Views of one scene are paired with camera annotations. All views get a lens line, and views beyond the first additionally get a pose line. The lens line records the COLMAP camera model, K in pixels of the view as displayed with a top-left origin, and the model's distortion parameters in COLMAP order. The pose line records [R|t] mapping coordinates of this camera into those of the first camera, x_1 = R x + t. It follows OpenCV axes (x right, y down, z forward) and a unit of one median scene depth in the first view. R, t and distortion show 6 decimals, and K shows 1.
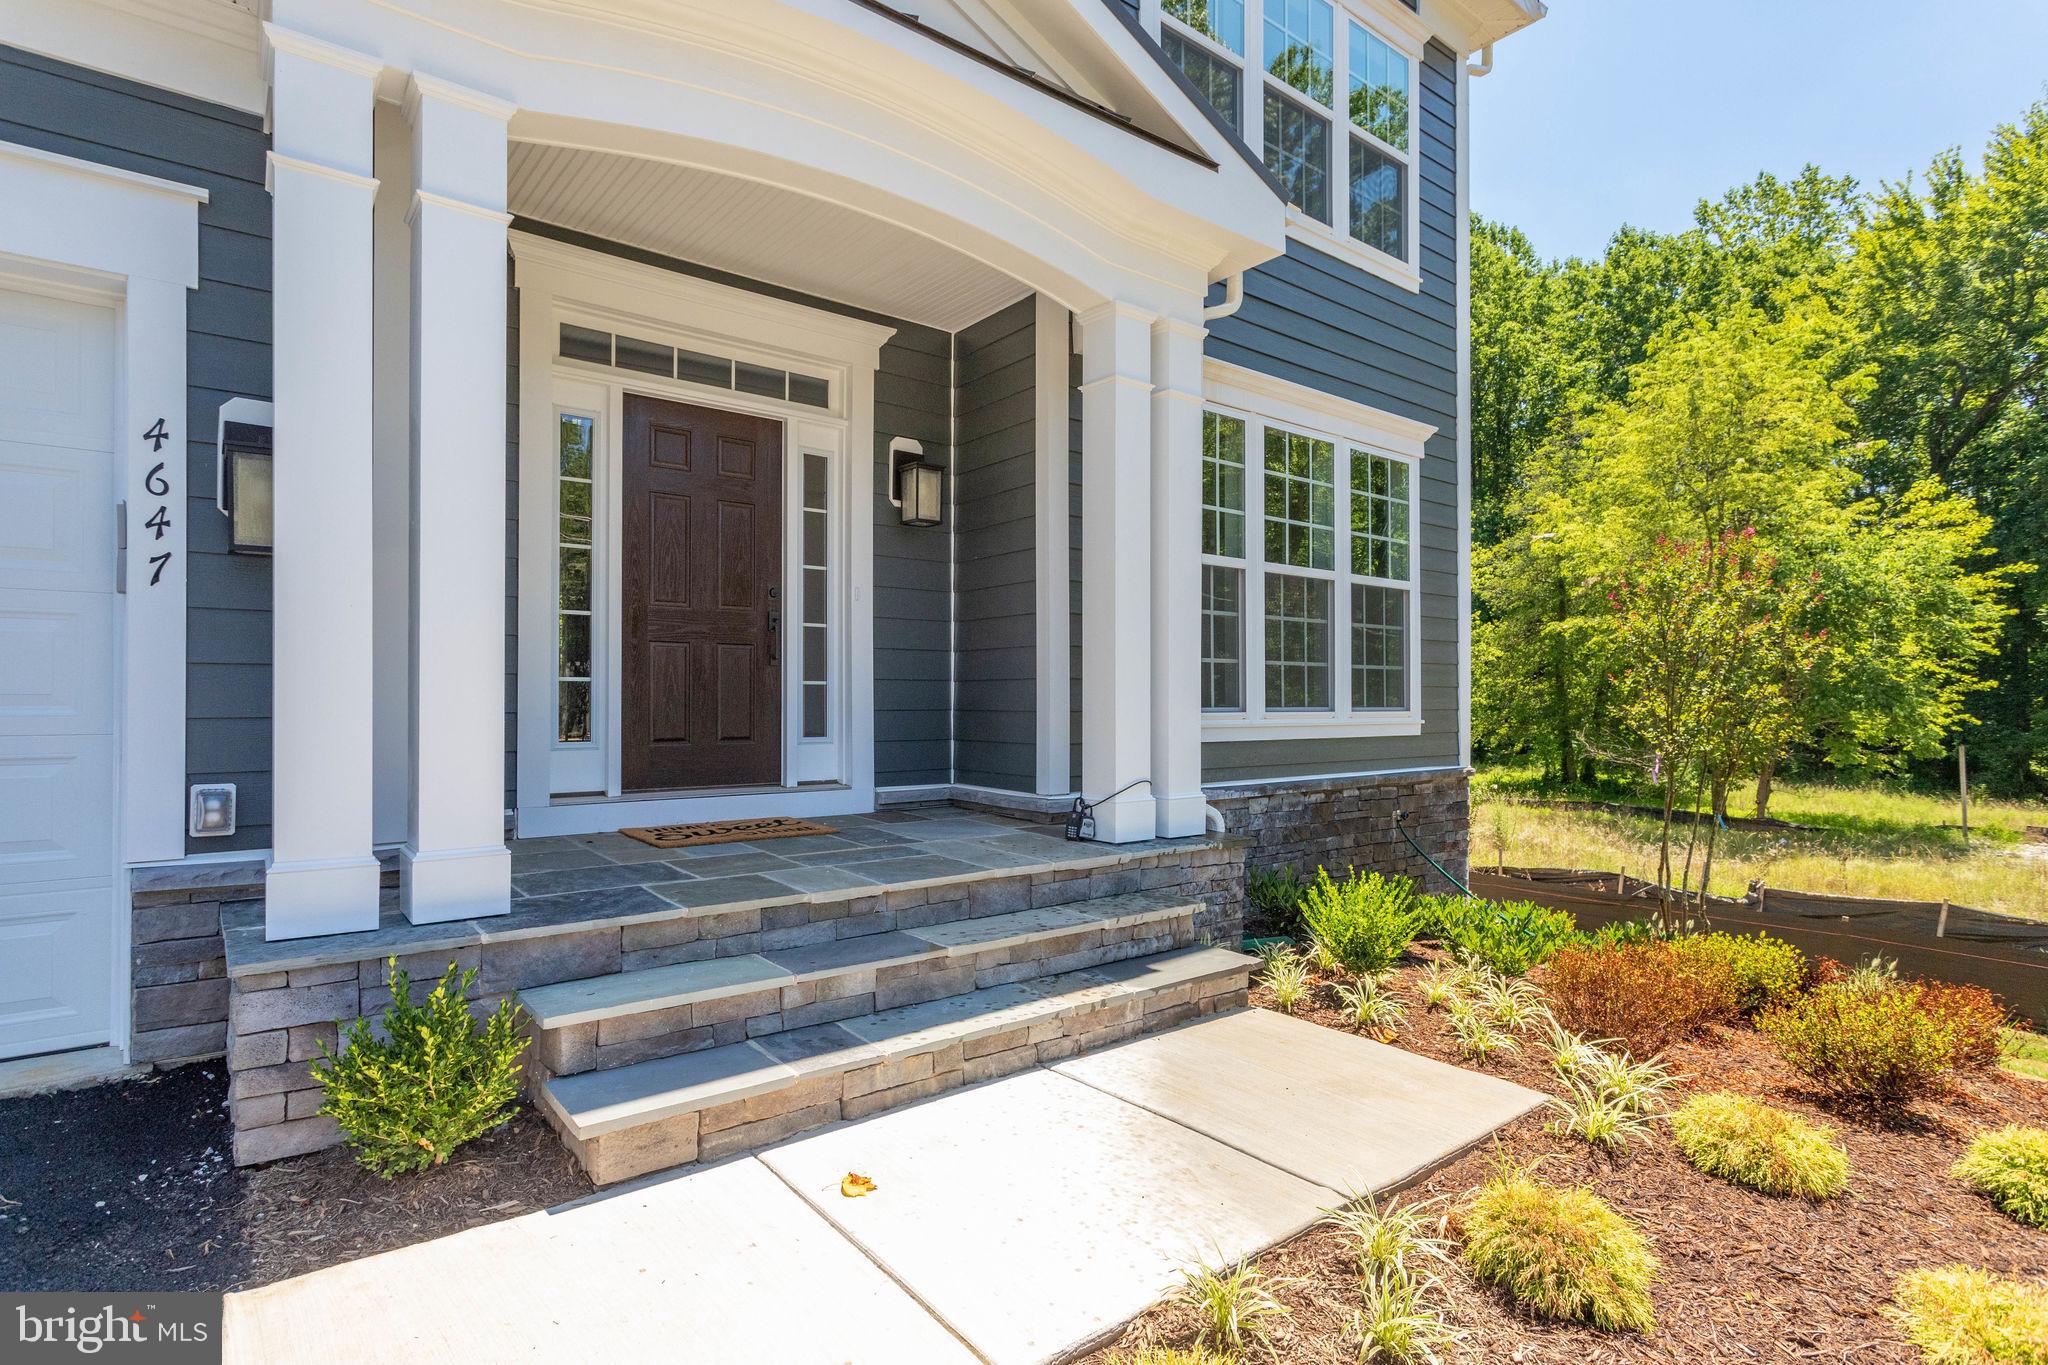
lens RADIAL K [[1003.4, 0, 986.8], [0, 1003.4, 691.5], [0, 0, 1]] dist [-0.003221, -0.000096]
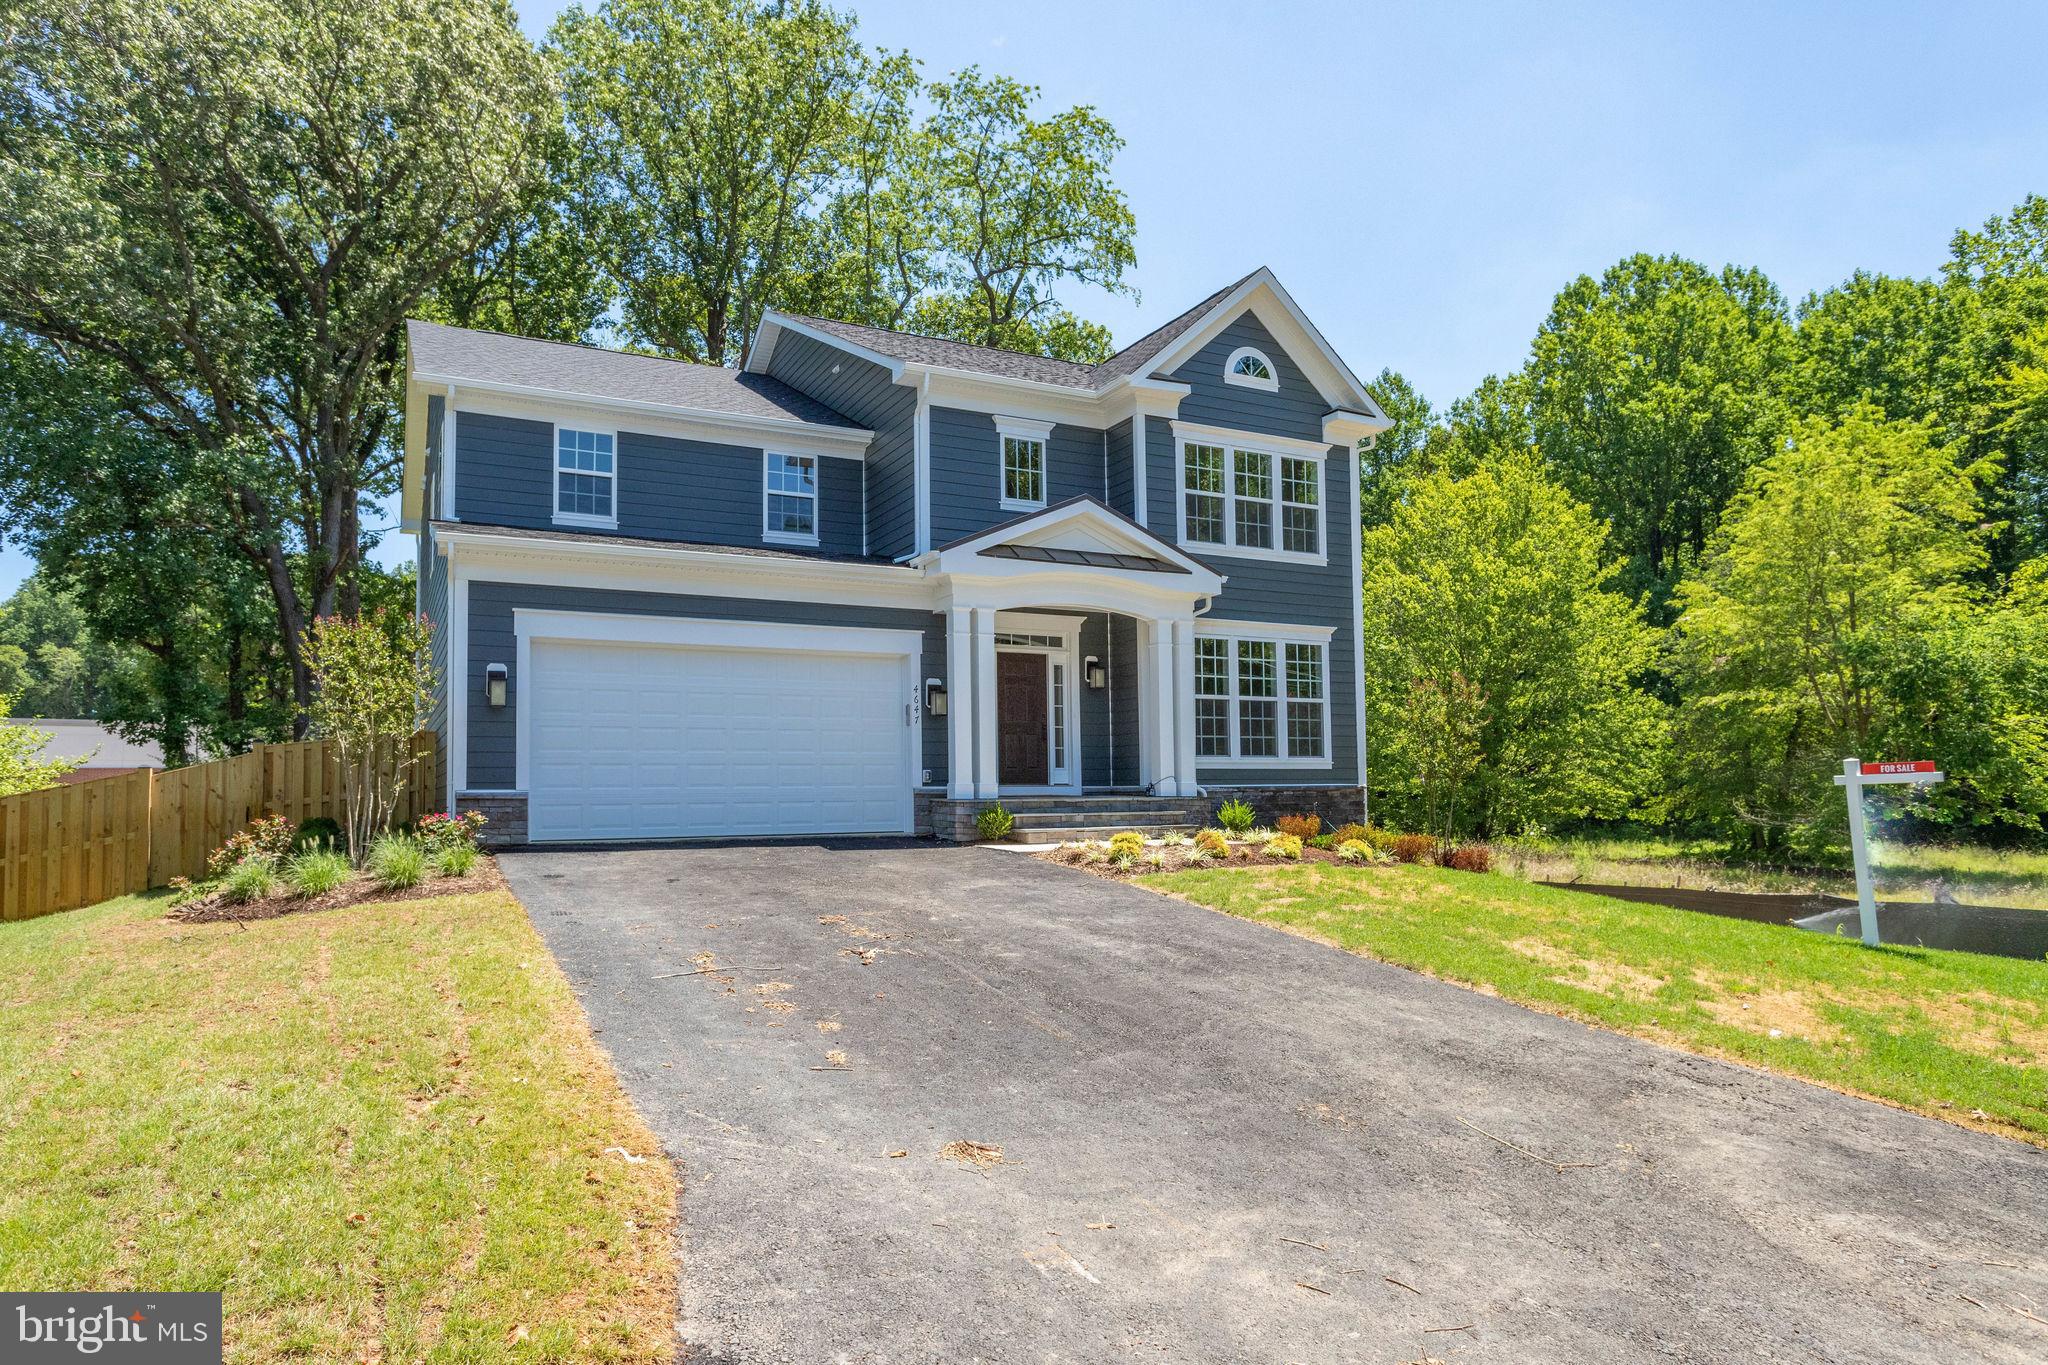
lens RADIAL K [[1209.2, 0, 1020.6], [0, 1209.2, 735.7], [0, 0, 1]] dist [-0.004953, 0.007386]
pose [[0.987446, -0.022060, -0.156411, 0.207260], [0.015445, 0.998939, -0.043380, 0.086140], [0.157202, 0.040419, 0.986739, -1.959346]]
